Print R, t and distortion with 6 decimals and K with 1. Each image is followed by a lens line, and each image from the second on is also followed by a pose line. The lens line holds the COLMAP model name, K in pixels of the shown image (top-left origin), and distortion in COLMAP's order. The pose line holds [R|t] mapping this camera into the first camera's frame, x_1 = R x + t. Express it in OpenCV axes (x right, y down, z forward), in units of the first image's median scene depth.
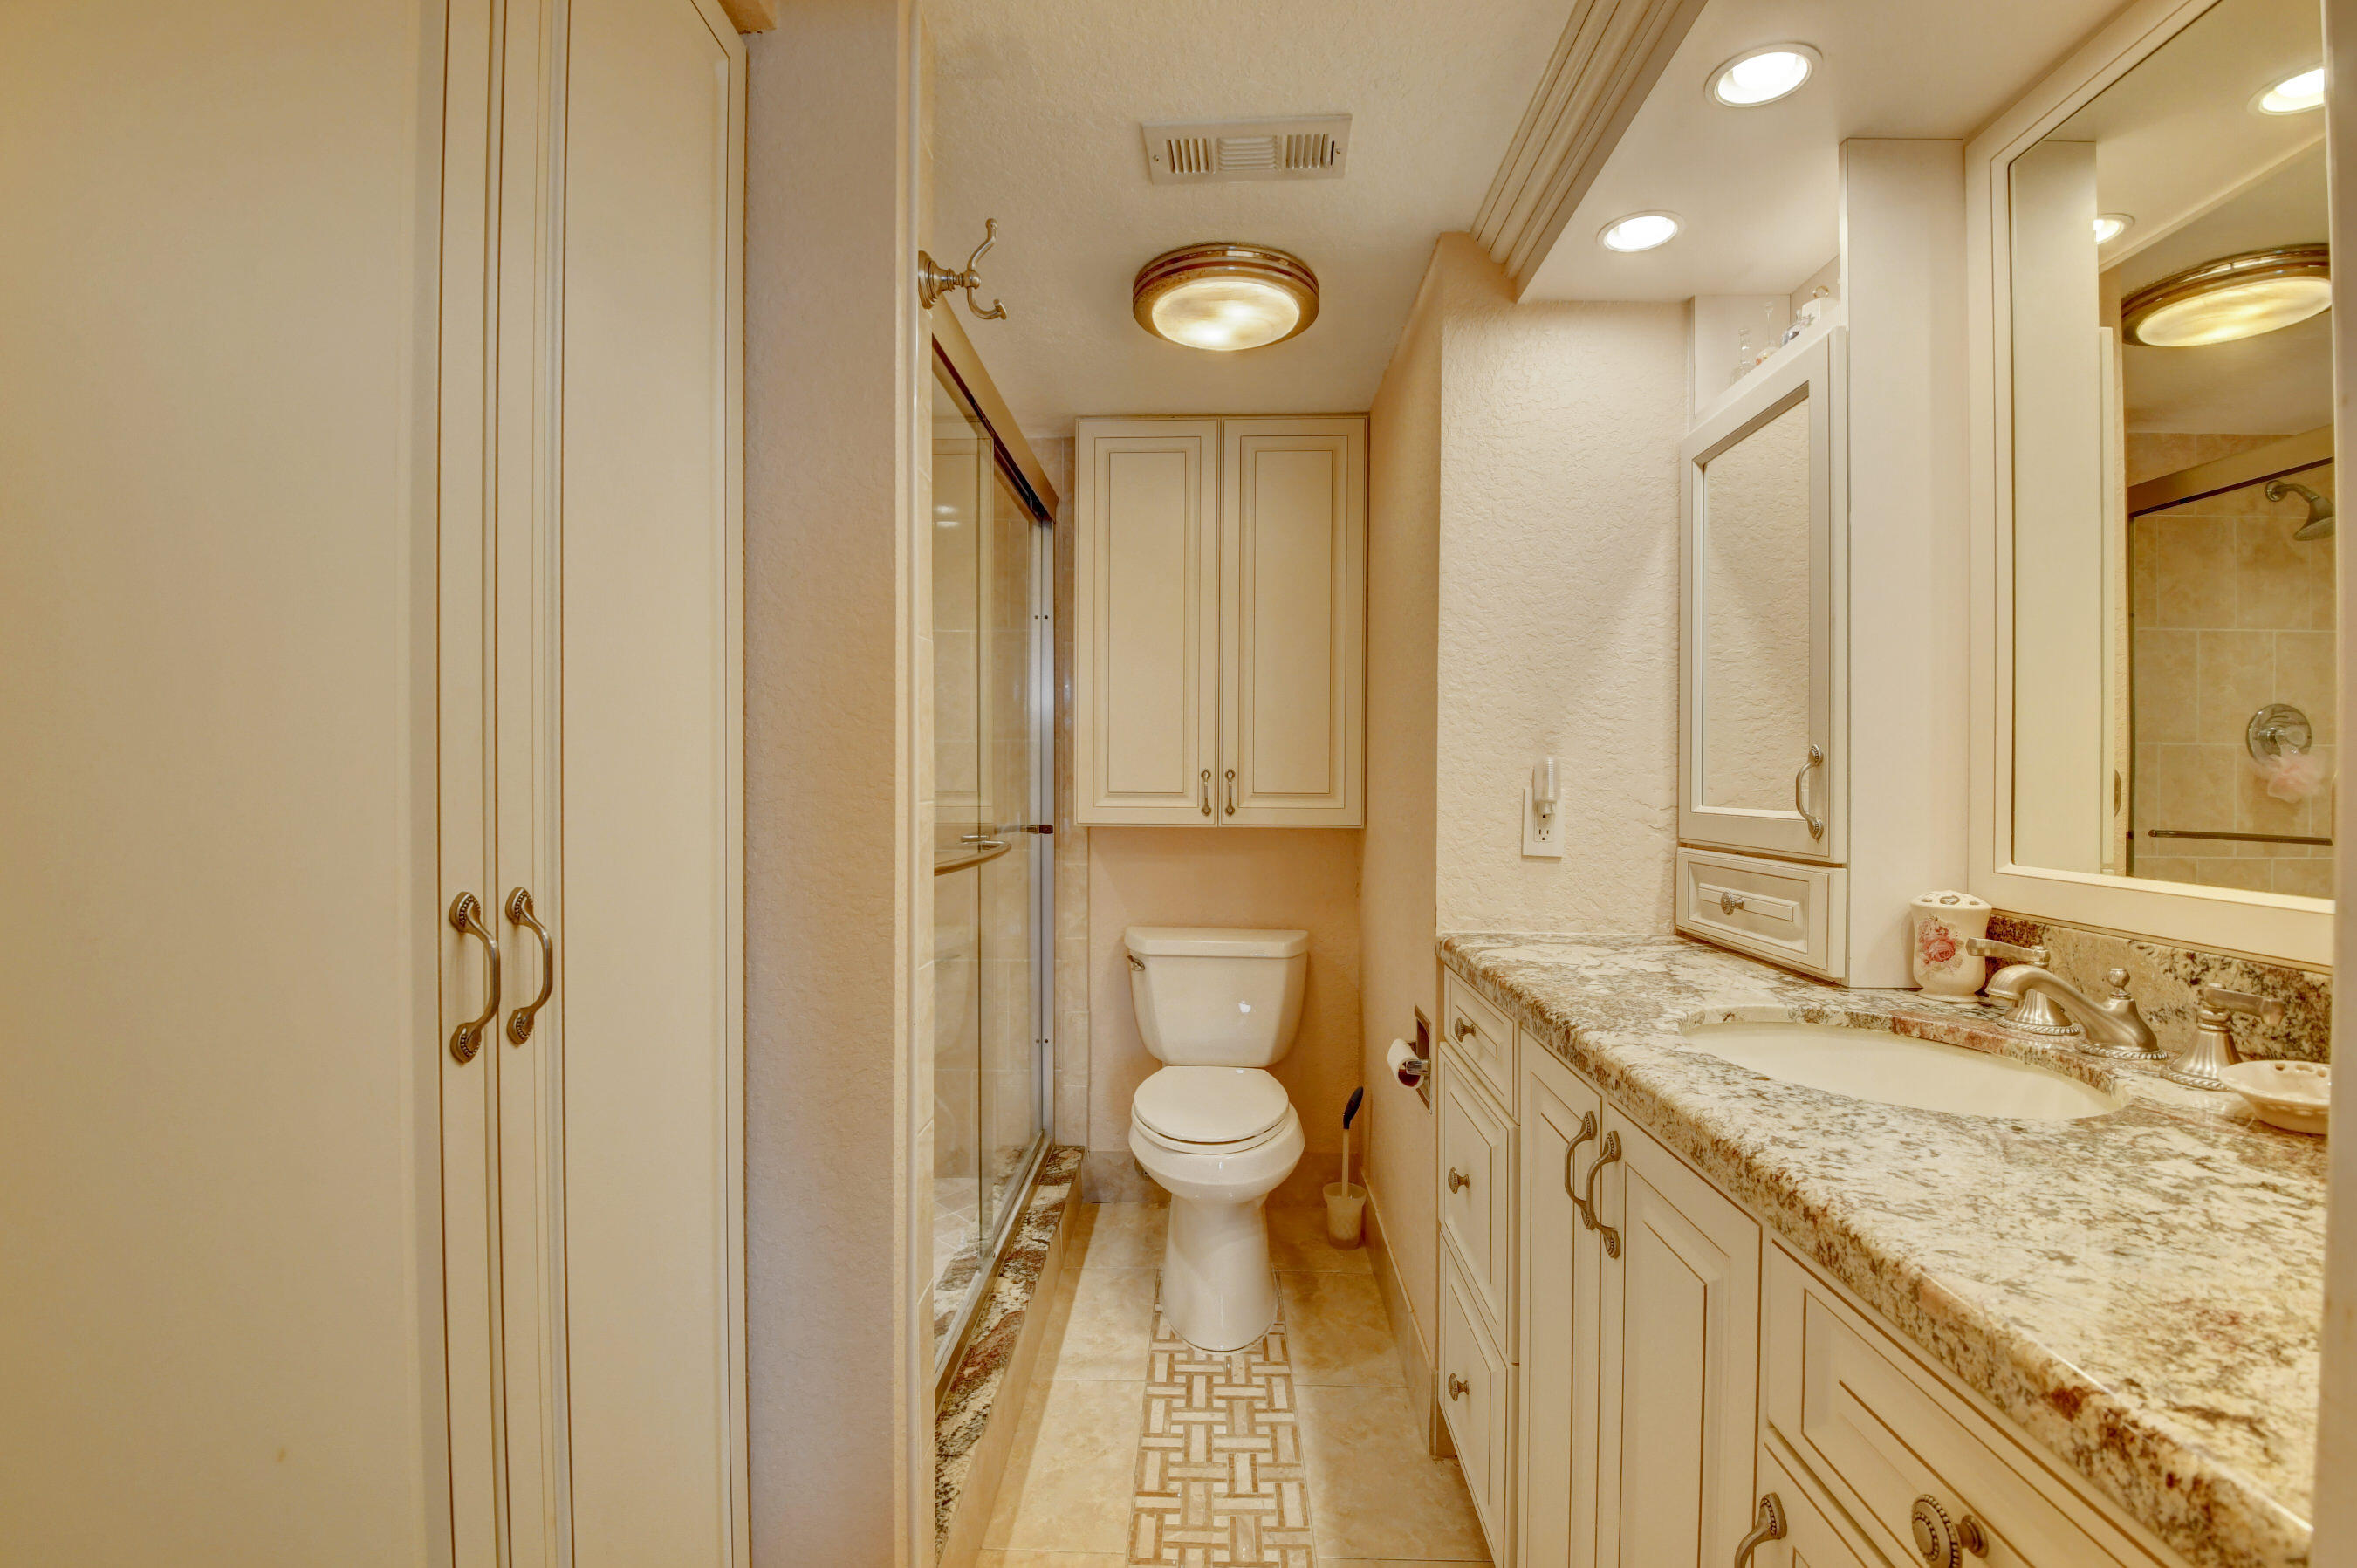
lens RADIAL K [[1035.7, 0, 1175.3], [0, 1035.7, 785.8], [0, 0, 1]] dist [0.015491, -0.025420]
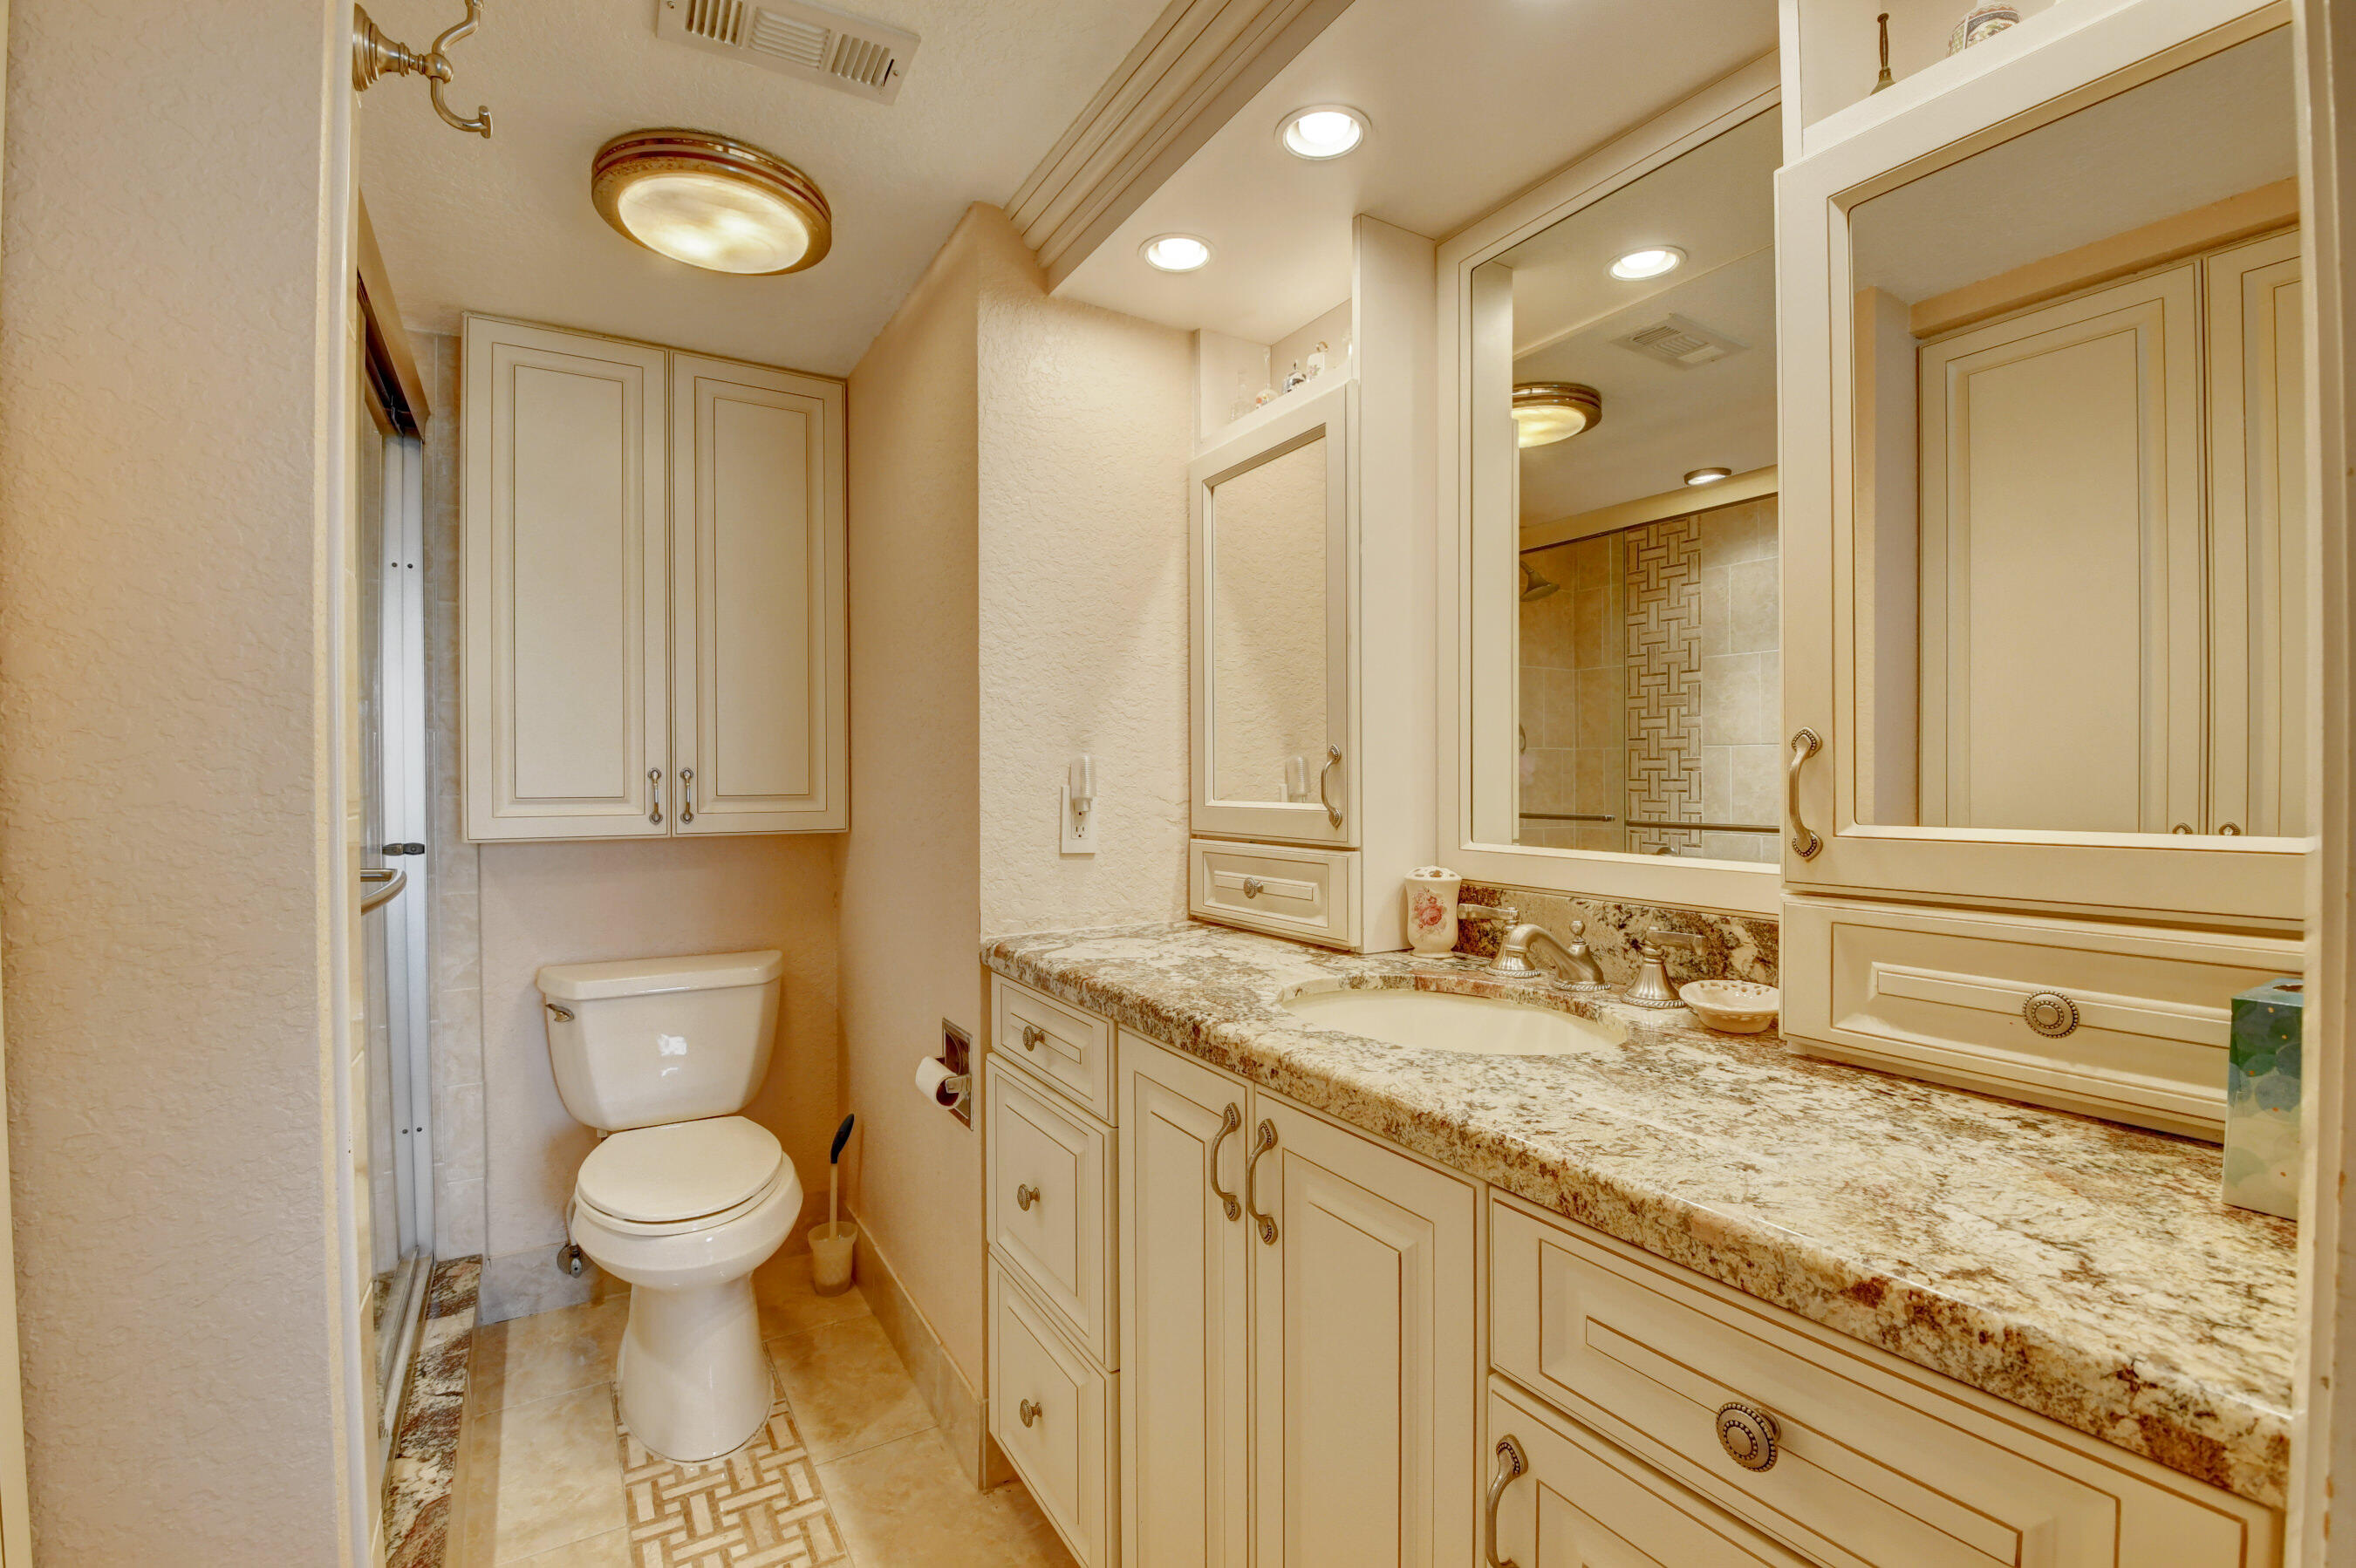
lens RADIAL K [[1024.4, 0, 1142.9], [0, 1024.4, 787.5], [0, 0, 1]] dist [0.031607, -0.045673]
pose [[0.837336, -0.013068, 0.546533, -0.139481], [0.011706, 0.999914, 0.005973, -0.001216], [-0.546564, 0.001396, 0.837416, 0.132996]]
